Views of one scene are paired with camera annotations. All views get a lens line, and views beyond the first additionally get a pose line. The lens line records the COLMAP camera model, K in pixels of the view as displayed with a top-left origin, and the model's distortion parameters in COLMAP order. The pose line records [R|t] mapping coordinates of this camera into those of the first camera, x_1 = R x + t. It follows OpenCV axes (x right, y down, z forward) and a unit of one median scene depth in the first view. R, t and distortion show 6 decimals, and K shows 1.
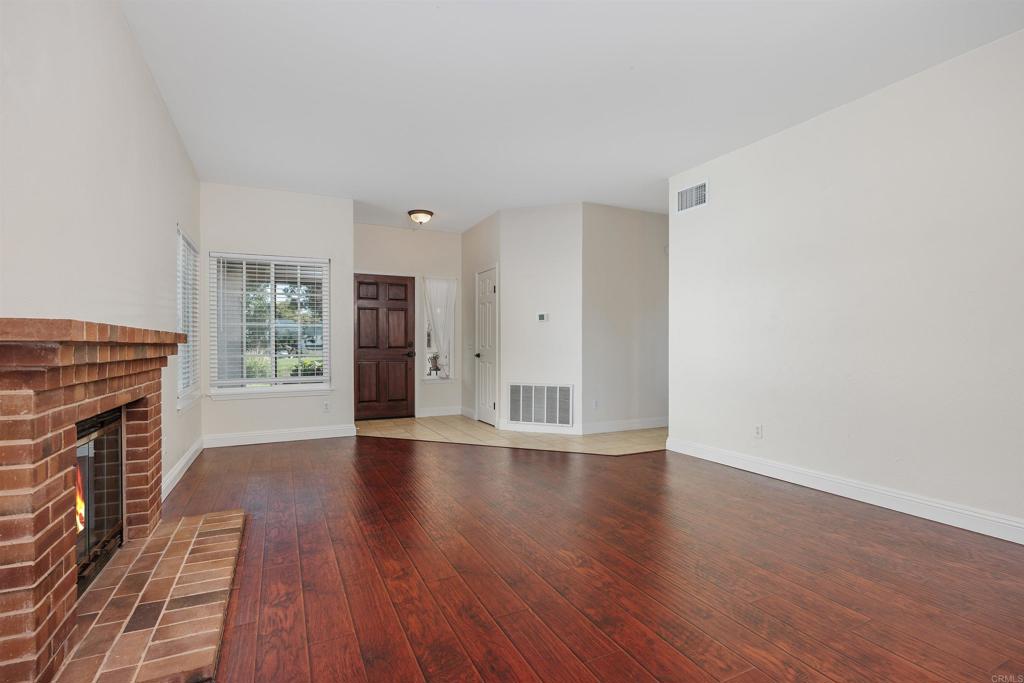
lens RADIAL K [[479.6, 0, 508.5], [0, 479.6, 344.6], [0, 0, 1]] dist [-0.002144, 0.000615]
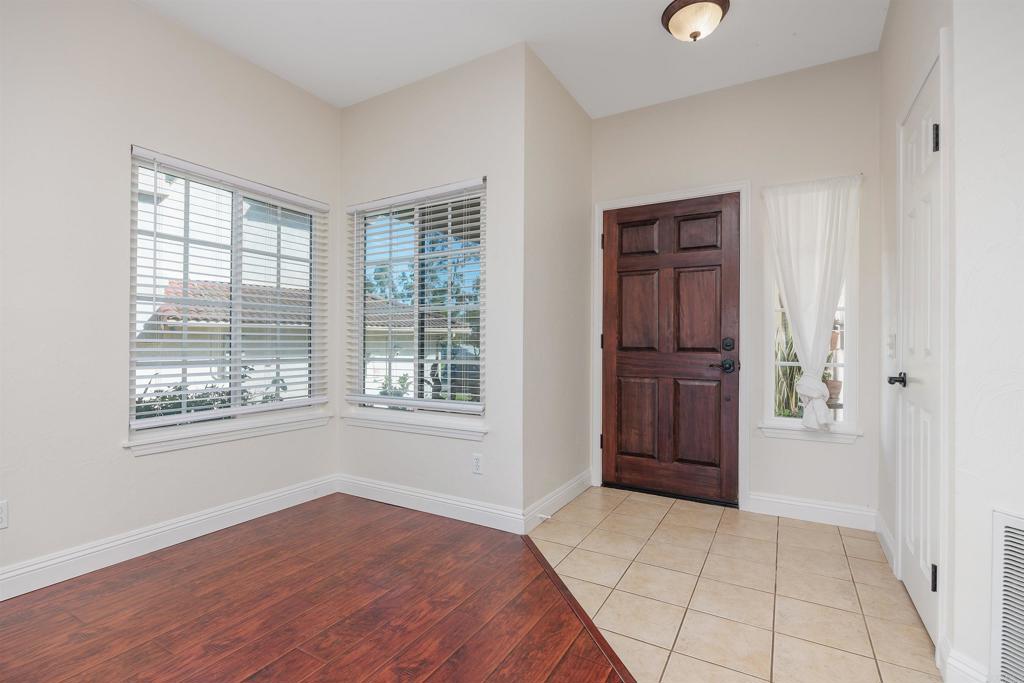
lens RADIAL K [[479.6, 0, 518.9], [0, 479.6, 346.2], [0, 0, 1]] dist [-0.002144, 0.000615]
pose [[0.608859, 0.008946, -0.793228, 0.033757], [-0.010459, 0.999940, 0.003250, 0.002201], [0.793210, 0.006318, 0.608916, 0.584878]]
